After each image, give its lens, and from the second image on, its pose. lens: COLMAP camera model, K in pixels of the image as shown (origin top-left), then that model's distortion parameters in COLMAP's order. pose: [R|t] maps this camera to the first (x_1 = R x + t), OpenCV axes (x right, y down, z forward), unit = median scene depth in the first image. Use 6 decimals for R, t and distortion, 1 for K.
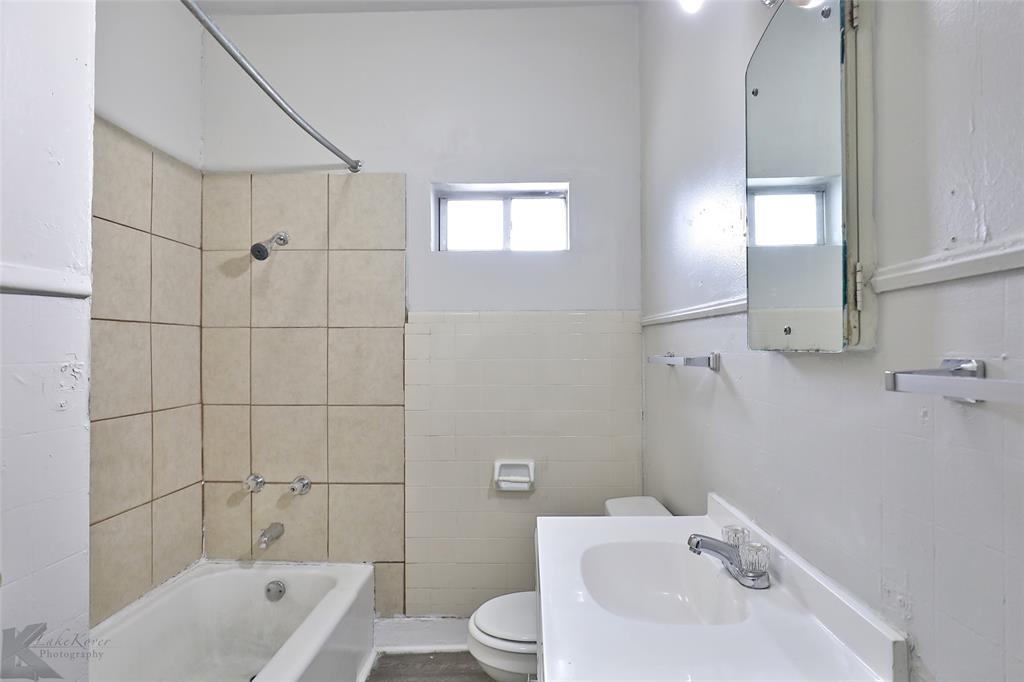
lens RADIAL K [[534.8, 0, 516.7], [0, 534.8, 347.1], [0, 0, 1]] dist [0.001421, -0.000438]
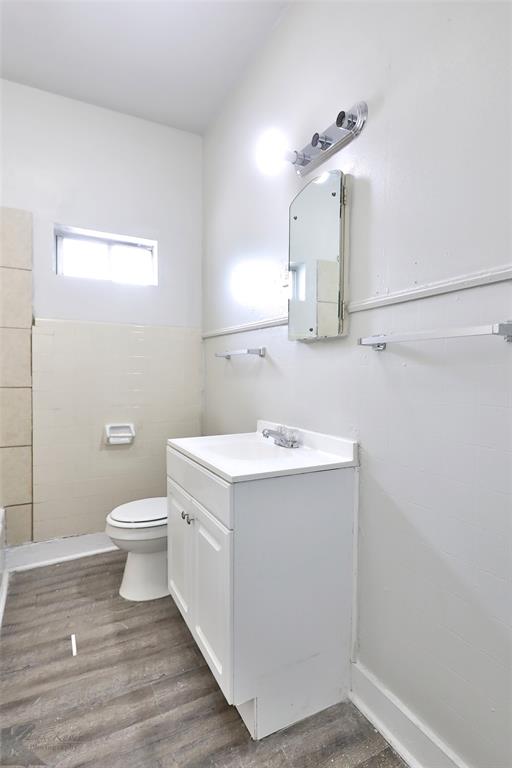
lens RADIAL K [[401.1, 0, 256.0], [0, 401.1, 384.0], [0, 0, 1]] dist [0.001421, -0.000438]
pose [[0.877287, 0.006093, 0.479927, -0.209341], [-0.020975, 0.999451, 0.025652, 0.066028], [-0.479508, -0.032571, 0.876933, -0.155774]]
